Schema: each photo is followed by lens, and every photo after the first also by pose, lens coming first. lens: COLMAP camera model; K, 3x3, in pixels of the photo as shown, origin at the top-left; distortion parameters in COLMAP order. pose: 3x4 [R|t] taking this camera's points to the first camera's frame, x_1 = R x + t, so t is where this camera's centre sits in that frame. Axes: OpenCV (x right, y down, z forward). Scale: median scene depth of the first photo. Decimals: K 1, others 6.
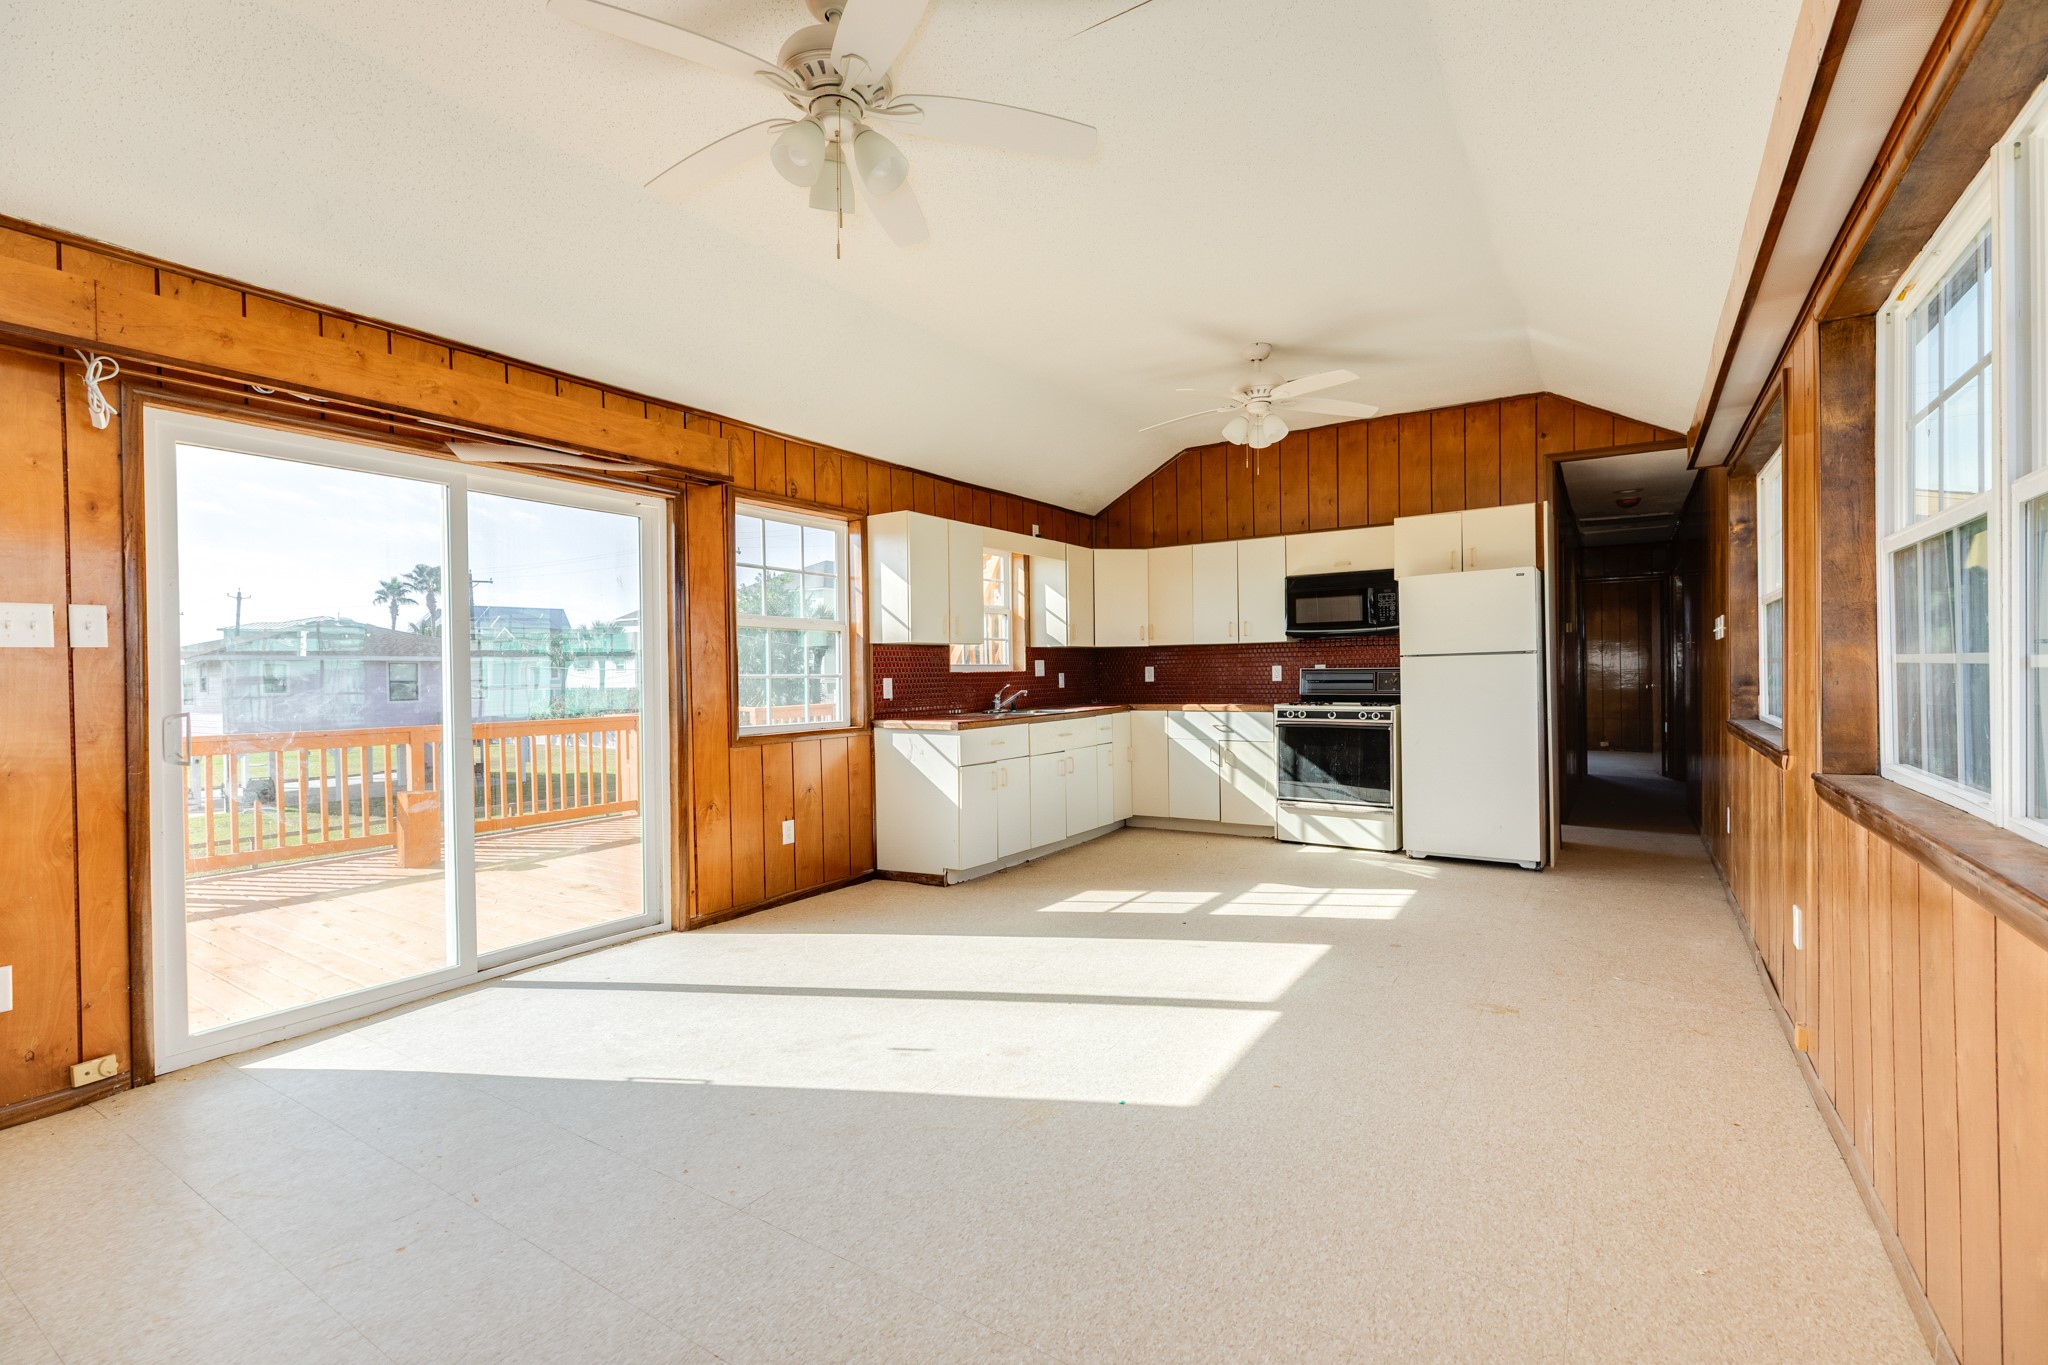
lens RADIAL K [[913.6, 0, 1022.0], [0, 913.6, 680.9], [0, 0, 1]] dist [0.004380, 0.001008]
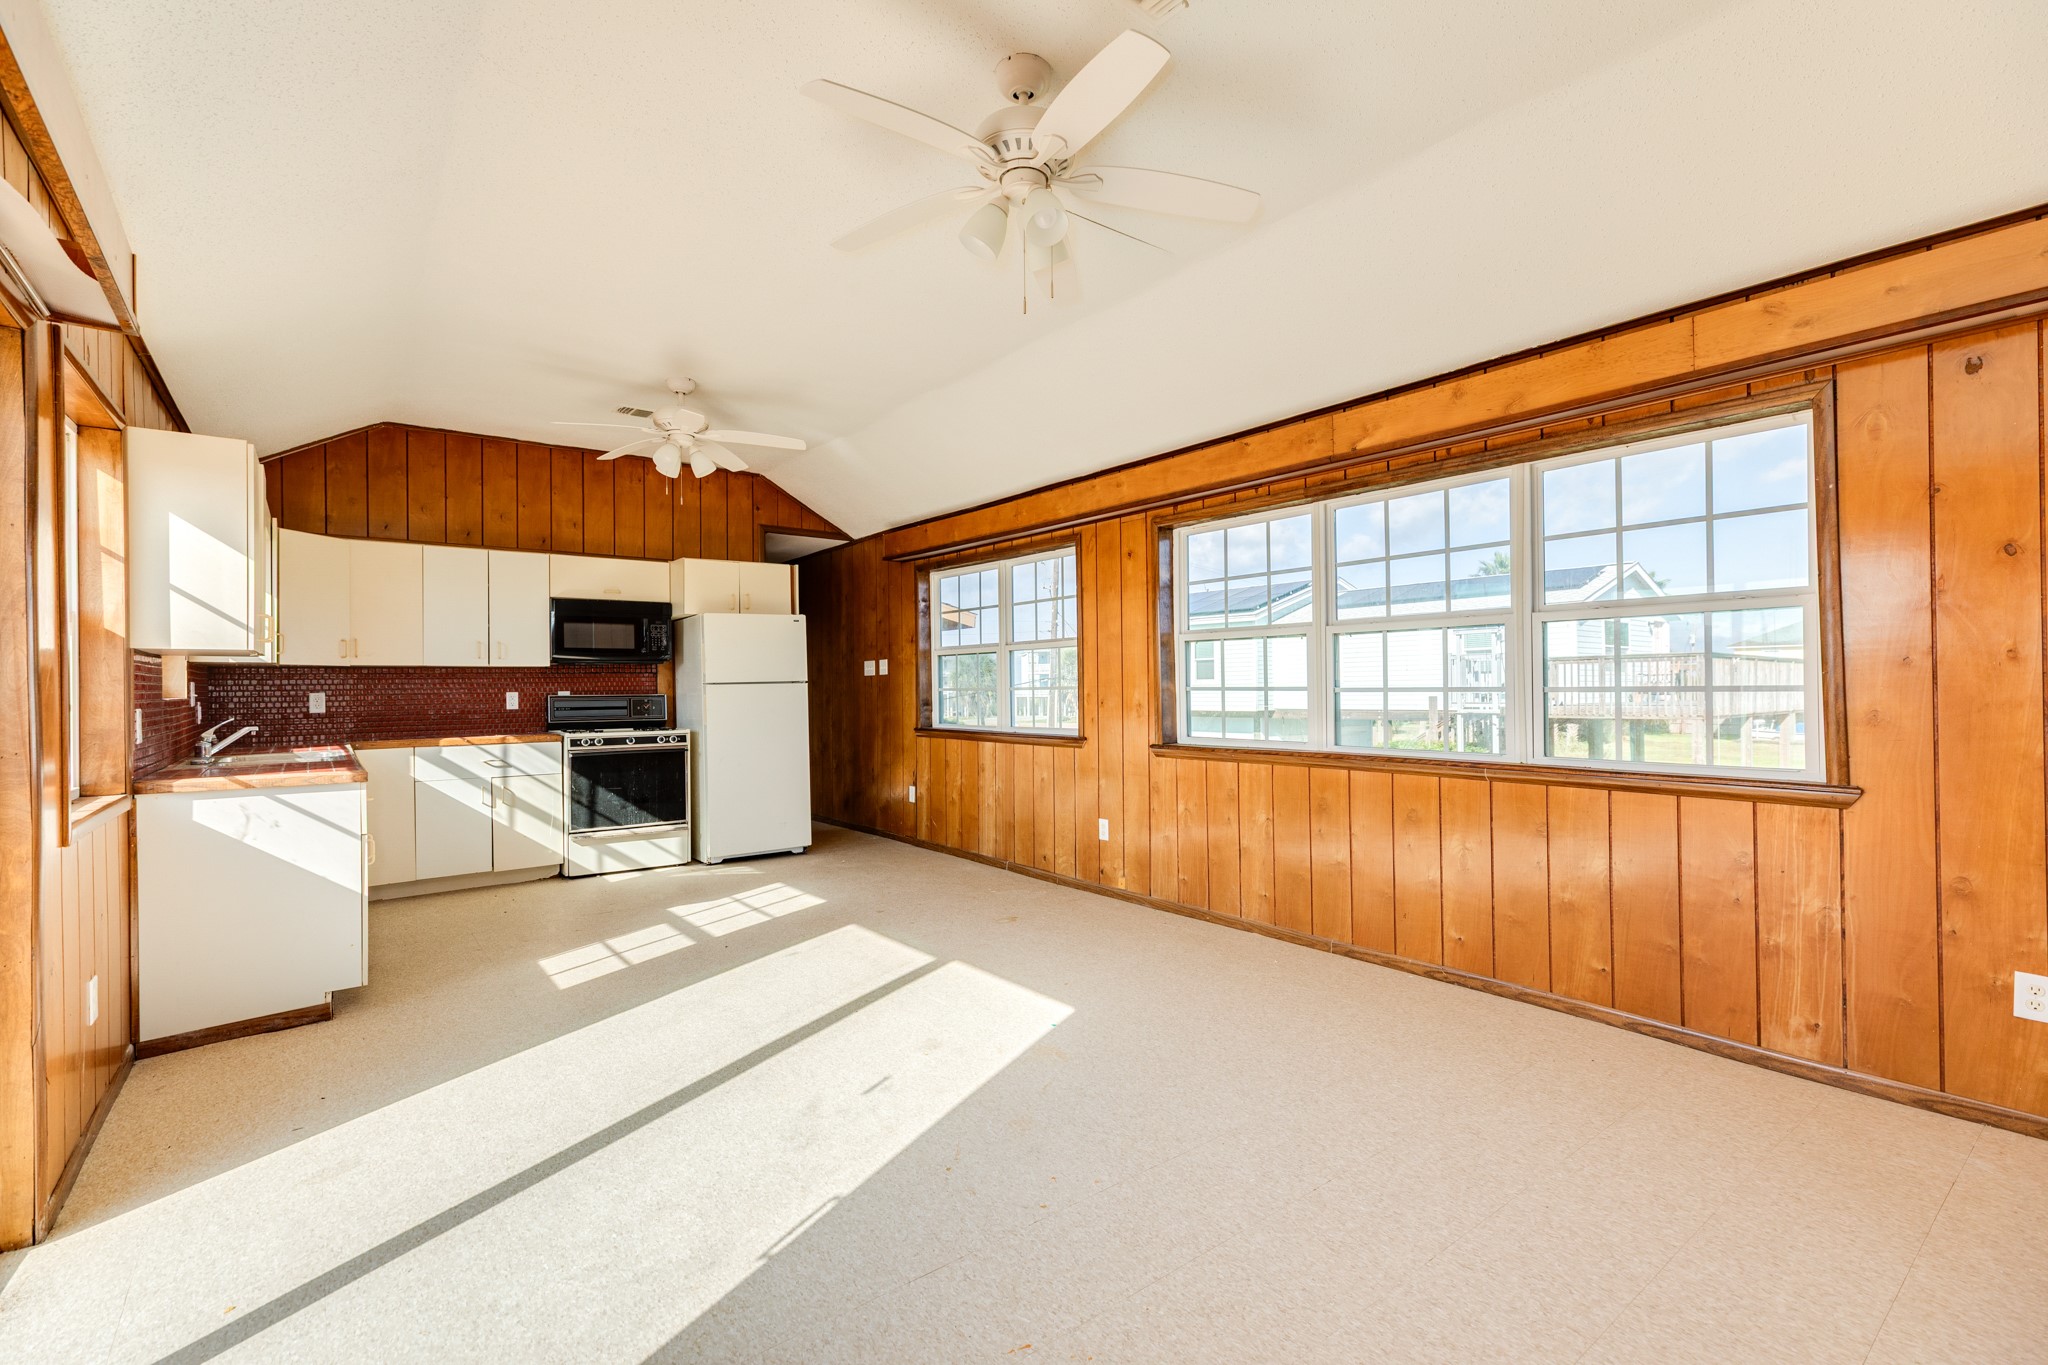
lens RADIAL K [[913.6, 0, 1025.2], [0, 913.6, 678.1], [0, 0, 1]] dist [0.004380, 0.001008]
pose [[0.321982, 0.020194, 0.946530, -0.489648], [0.014993, 0.999538, -0.026425, 0.001156], [-0.946627, 0.022700, 0.321530, 0.262184]]
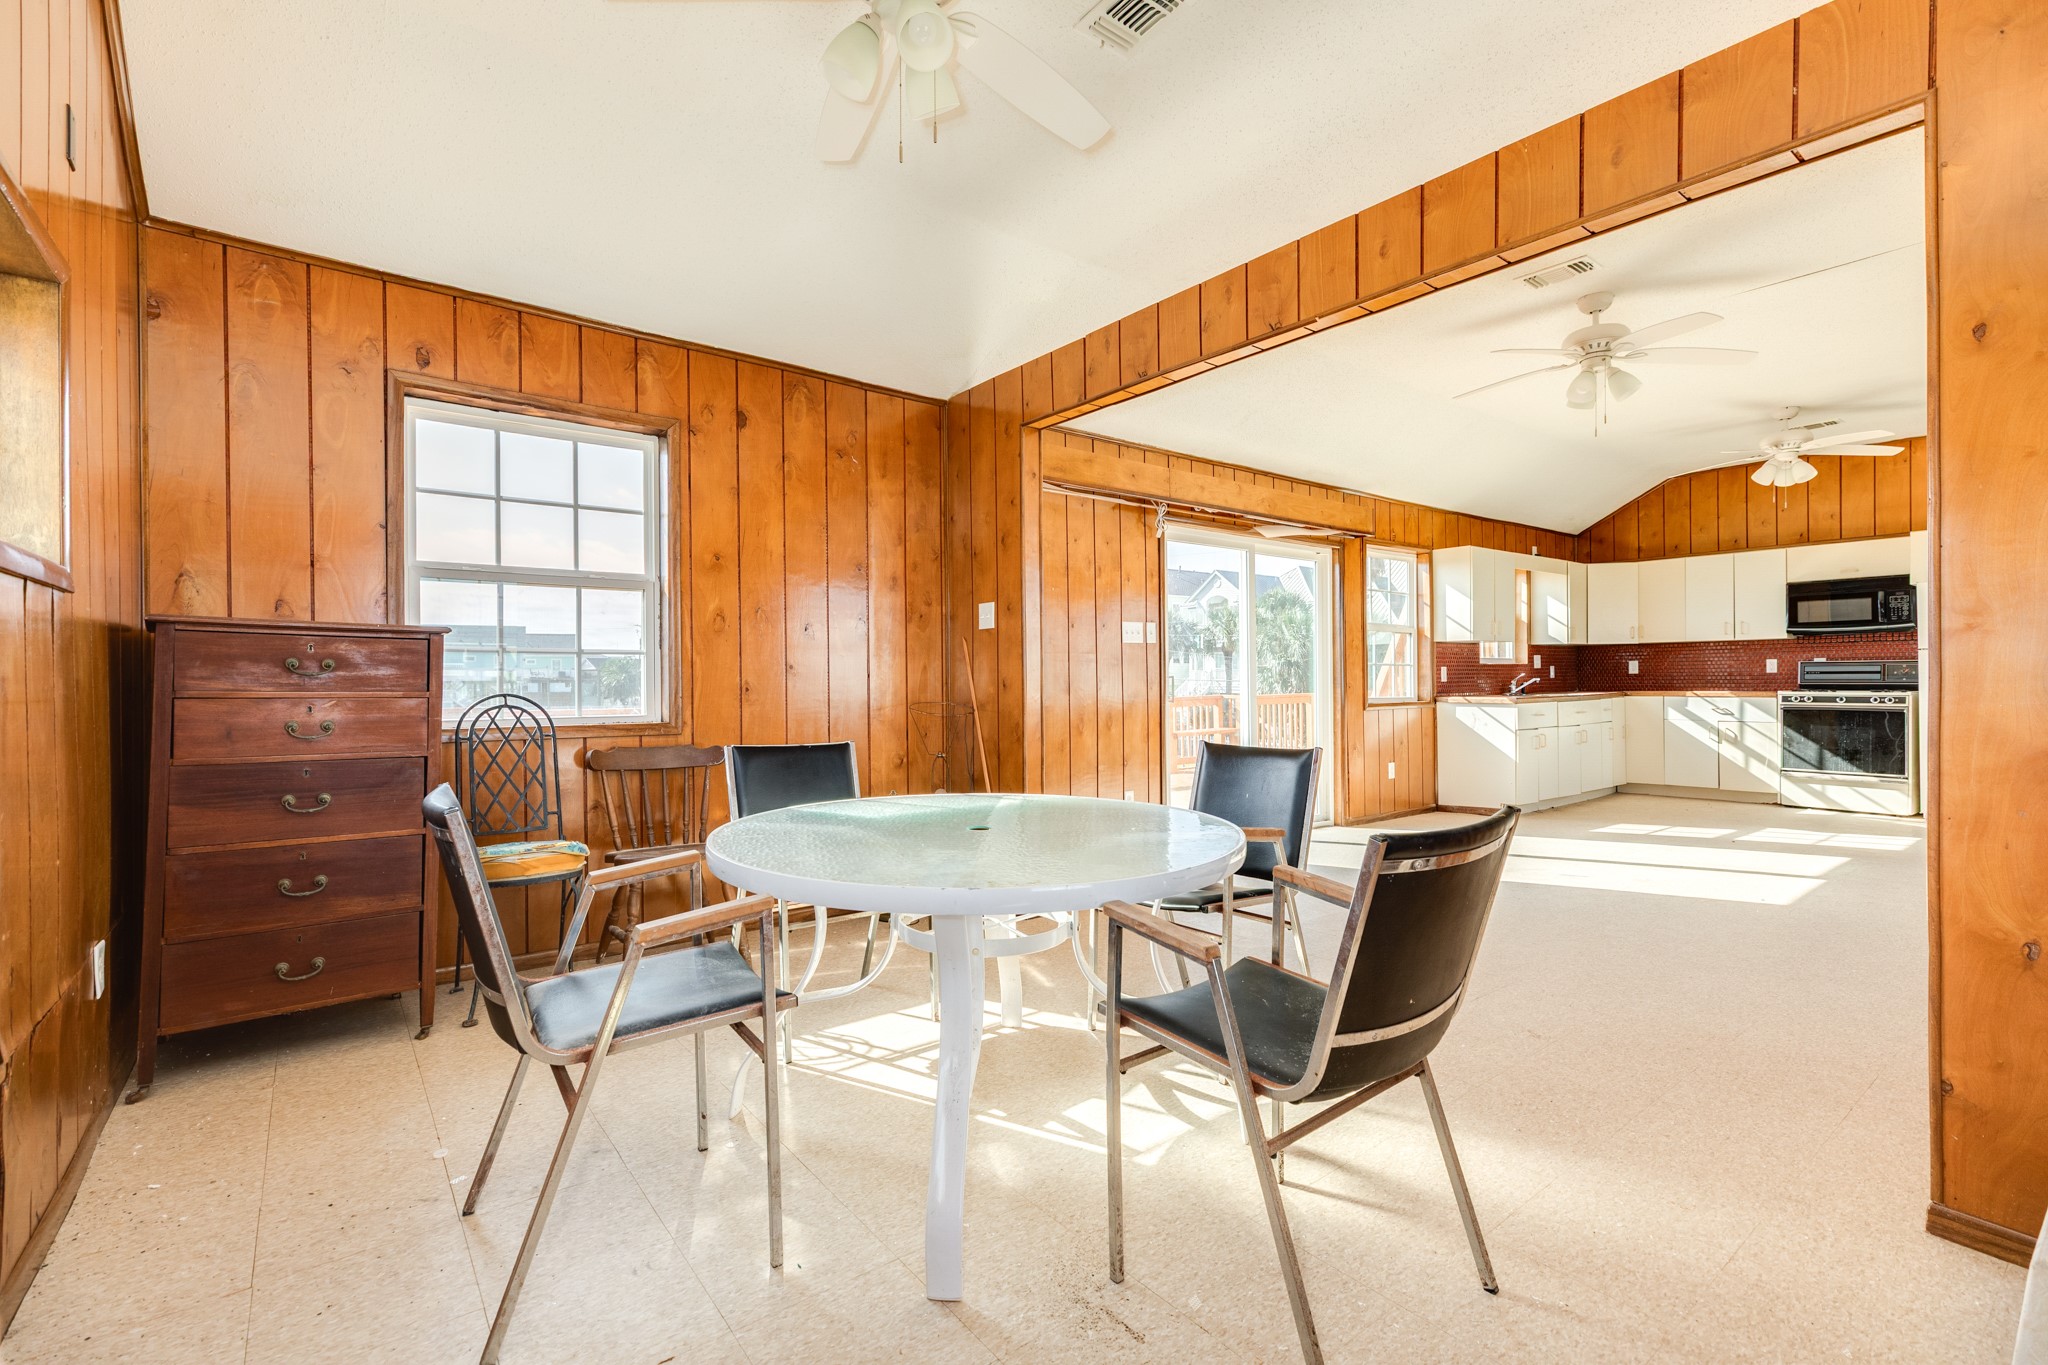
lens RADIAL K [[913.6, 0, 1020.4], [0, 913.6, 682.6], [0, 0, 1]] dist [0.004380, 0.001008]
pose [[0.945083, 0.007986, -0.326734, -0.282211], [-0.008764, 0.999961, -0.000911, 0.025828], [0.326714, 0.003725, 0.945116, -0.478271]]
